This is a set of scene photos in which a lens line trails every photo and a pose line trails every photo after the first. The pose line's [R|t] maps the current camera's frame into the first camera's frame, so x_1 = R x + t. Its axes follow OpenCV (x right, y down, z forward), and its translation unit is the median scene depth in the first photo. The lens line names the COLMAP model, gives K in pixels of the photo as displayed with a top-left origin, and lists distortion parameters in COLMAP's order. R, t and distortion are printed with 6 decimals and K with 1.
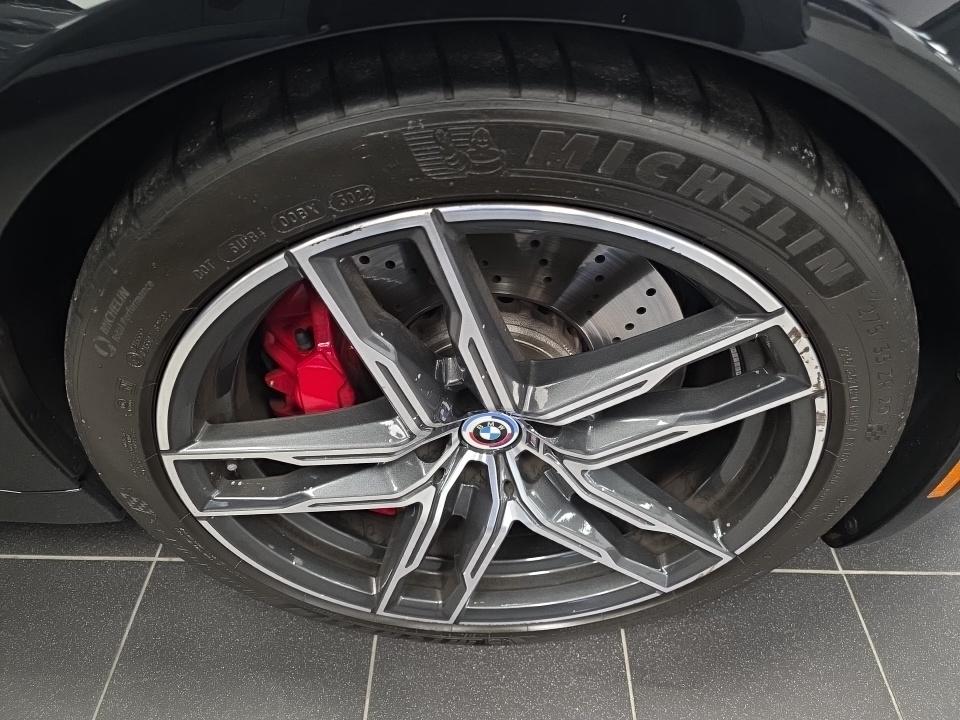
lens RADIAL K [[641.1, 0, 480.0], [0, 641.1, 360.0], [0, 0, 1]] dist [0.043902, -0.000766]
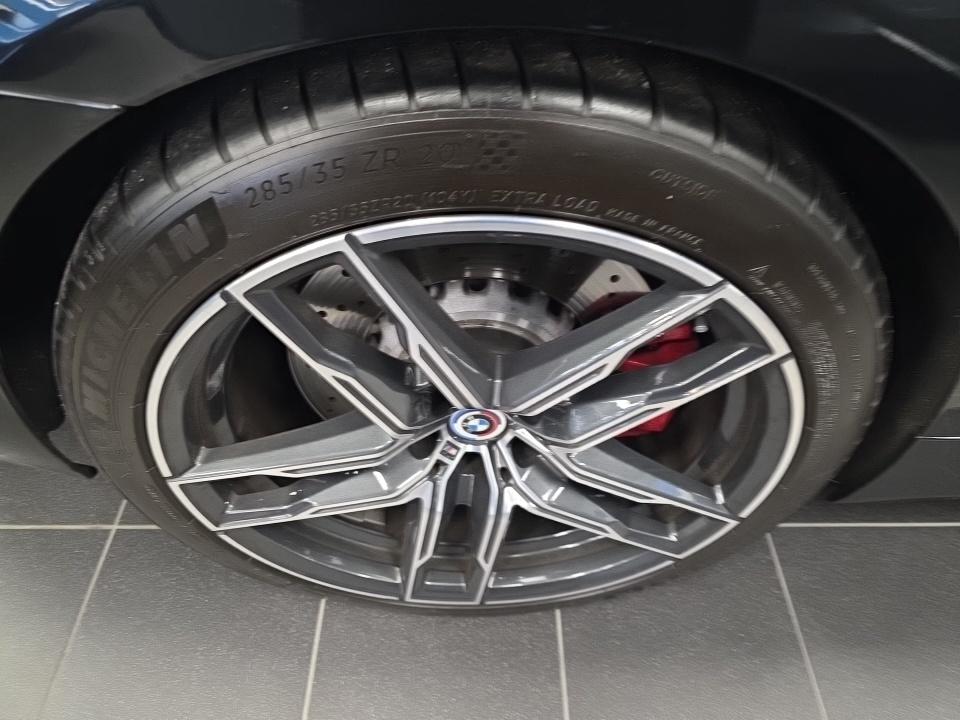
lens RADIAL K [[641.1, 0, 480.0], [0, 641.1, 360.0], [0, 0, 1]] dist [0.043902, -0.000766]
pose [[0.988601, -0.115870, -0.096136, 0.131110], [0.121143, 0.991327, 0.050936, -0.039749], [0.089400, -0.062002, 0.994064, -0.003661]]
